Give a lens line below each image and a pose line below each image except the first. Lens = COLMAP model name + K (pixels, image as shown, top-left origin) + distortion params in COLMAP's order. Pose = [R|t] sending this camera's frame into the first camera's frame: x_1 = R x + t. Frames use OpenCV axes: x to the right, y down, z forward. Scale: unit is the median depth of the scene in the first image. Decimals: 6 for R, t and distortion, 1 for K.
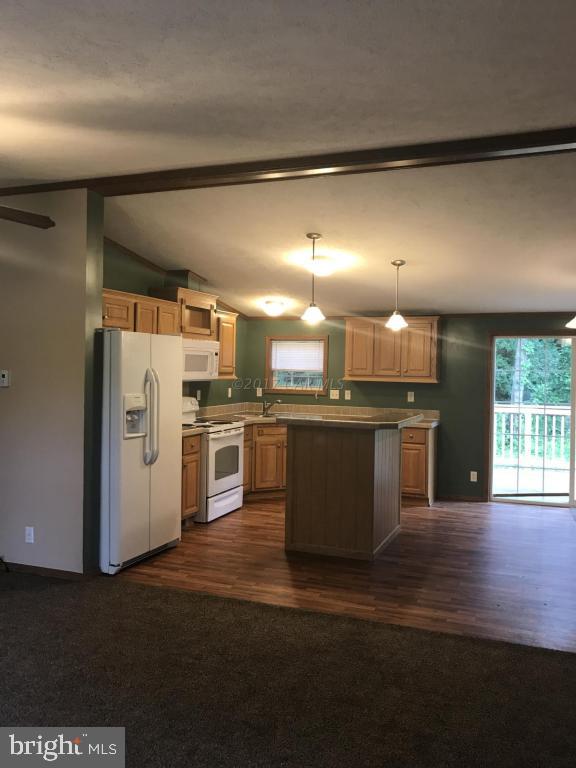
lens RADIAL K [[654.4, 0, 291.1], [0, 654.4, 374.4], [0, 0, 1]] dist [0.125888, -0.254206]
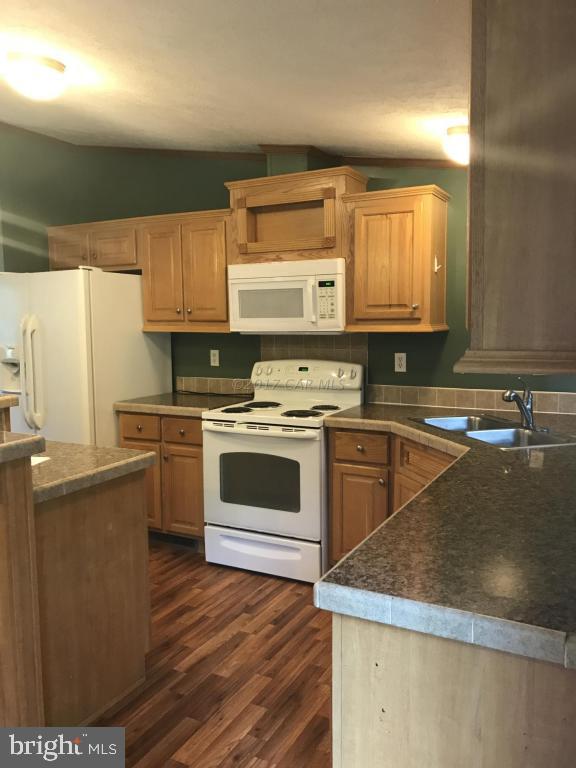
lens RADIAL K [[622.7, 0, 288.0], [0, 622.7, 384.0], [0, 0, 1]] dist [-0.031491, 0.002440]
pose [[-0.122955, 0.097109, -0.987650, 0.398520], [-0.002903, 0.995162, 0.098209, 0.000236], [0.992408, 0.014943, -0.122079, 1.062988]]
